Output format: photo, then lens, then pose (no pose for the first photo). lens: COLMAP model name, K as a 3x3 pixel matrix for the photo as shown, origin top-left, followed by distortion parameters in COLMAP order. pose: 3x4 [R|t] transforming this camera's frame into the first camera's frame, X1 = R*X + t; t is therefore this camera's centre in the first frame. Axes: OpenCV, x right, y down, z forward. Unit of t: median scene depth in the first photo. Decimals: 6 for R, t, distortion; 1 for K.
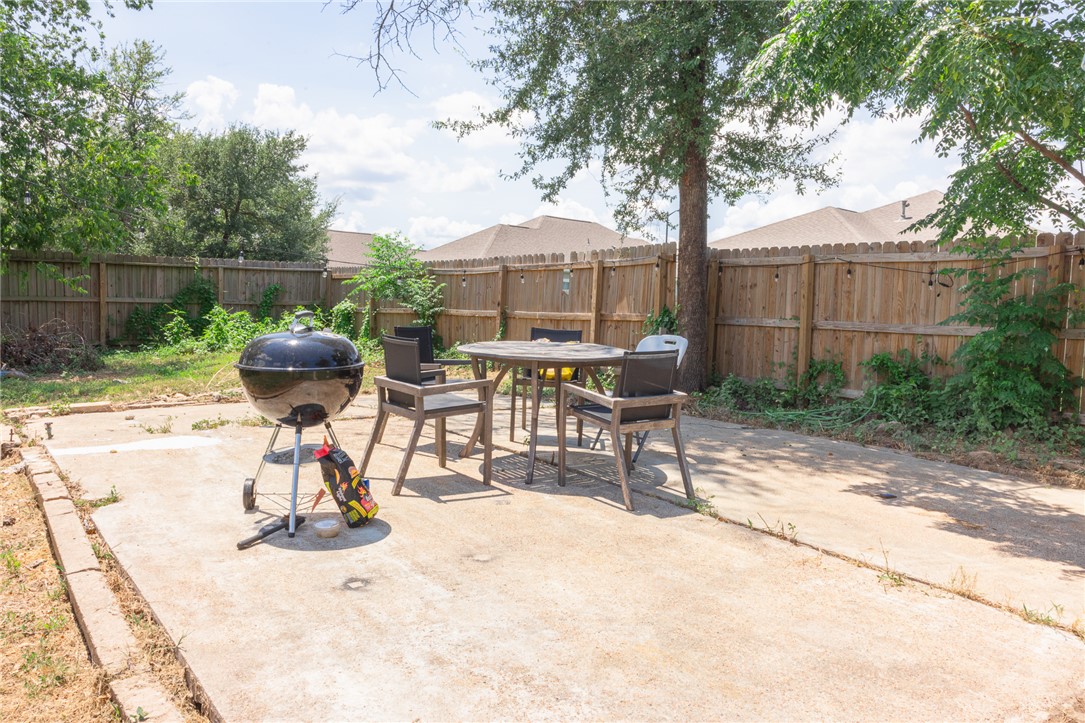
lens RADIAL K [[818.2, 0, 537.0], [0, 818.2, 359.0], [0, 0, 1]] dist [-0.014655, -0.003405]
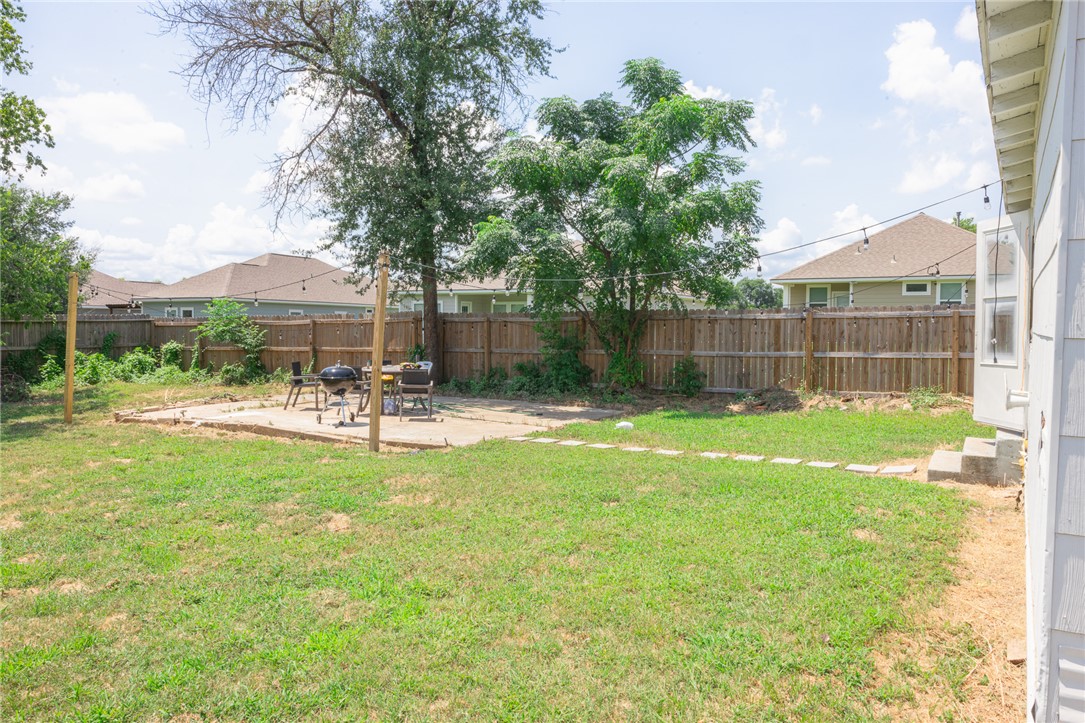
lens RADIAL K [[818.2, 0, 540.4], [0, 818.2, 360.0], [0, 0, 1]] dist [-0.014655, -0.003405]
pose [[0.930868, -0.047992, 0.362189, -0.275701], [0.053691, 0.998541, -0.005680, 0.000677], [-0.361388, 0.024734, 0.932088, -0.908035]]
